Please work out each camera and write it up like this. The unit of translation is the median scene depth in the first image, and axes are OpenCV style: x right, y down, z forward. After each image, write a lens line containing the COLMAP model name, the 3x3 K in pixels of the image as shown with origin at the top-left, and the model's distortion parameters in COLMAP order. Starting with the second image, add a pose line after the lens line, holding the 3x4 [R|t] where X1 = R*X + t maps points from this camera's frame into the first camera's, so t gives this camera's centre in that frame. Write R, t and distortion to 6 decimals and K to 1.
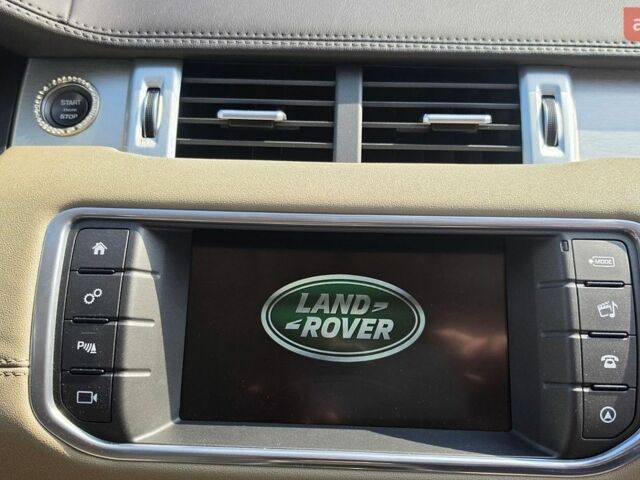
lens RADIAL K [[602.0, 0, 304.5], [0, 602.0, 239.0], [0, 0, 1]] dist [0.149385, -0.302728]
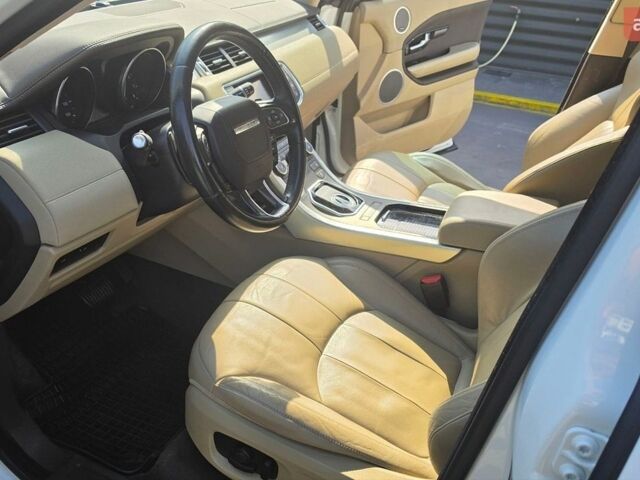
lens RADIAL K [[602.0, 0, 304.5], [0, 602.0, 239.0], [0, 0, 1]] dist [0.149385, -0.302728]
pose [[0.381773, -0.437191, 0.814318, -3.817499], [0.432479, 0.863148, 0.260650, 0.013668], [-0.816830, 0.252666, 0.518602, -1.333764]]
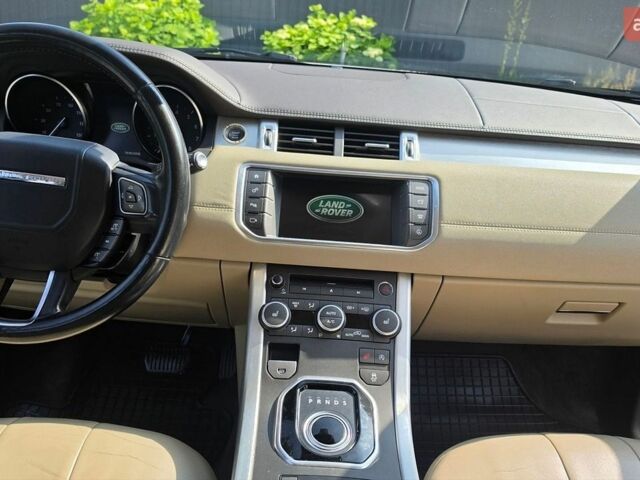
lens RADIAL K [[602.0, 0, 304.5], [0, 602.0, 239.0], [0, 0, 1]] dist [0.149385, -0.302728]
pose [[0.996716, 0.053090, 0.061144, -0.237524], [-0.042327, 0.985294, -0.165544, 0.717057], [-0.069034, 0.162412, 0.984305, -1.691397]]
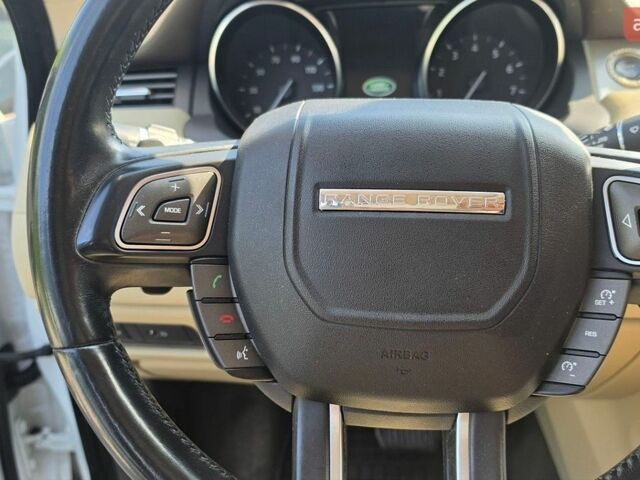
lens RADIAL K [[602.0, 0, 304.5], [0, 602.0, 239.0], [0, 0, 1]] dist [0.149385, -0.302728]
pose [[0.998739, -0.033264, -0.037610, -1.188778], [0.028511, 0.992302, -0.120514, 0.353865], [0.041330, 0.119290, 0.991999, -0.434536]]
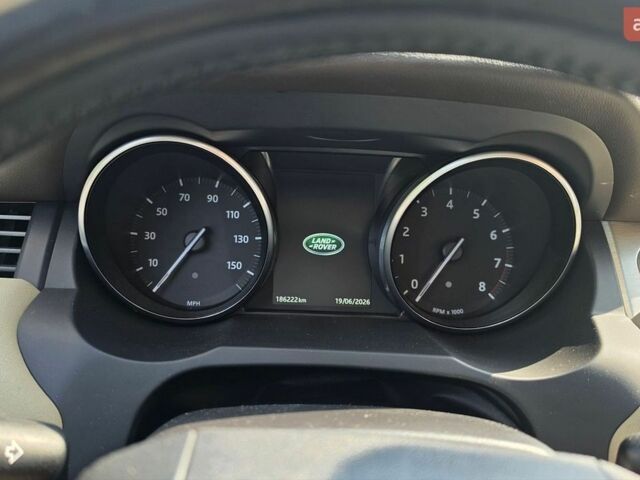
lens RADIAL K [[602.0, 0, 304.5], [0, 602.0, 239.0], [0, 0, 1]] dist [0.149385, -0.302728]
pose [[0.996305, 0.026598, 0.081657, -1.170847], [-0.008715, 0.977235, -0.211980, -0.043352], [-0.085437, 0.210485, 0.973857, 0.029298]]
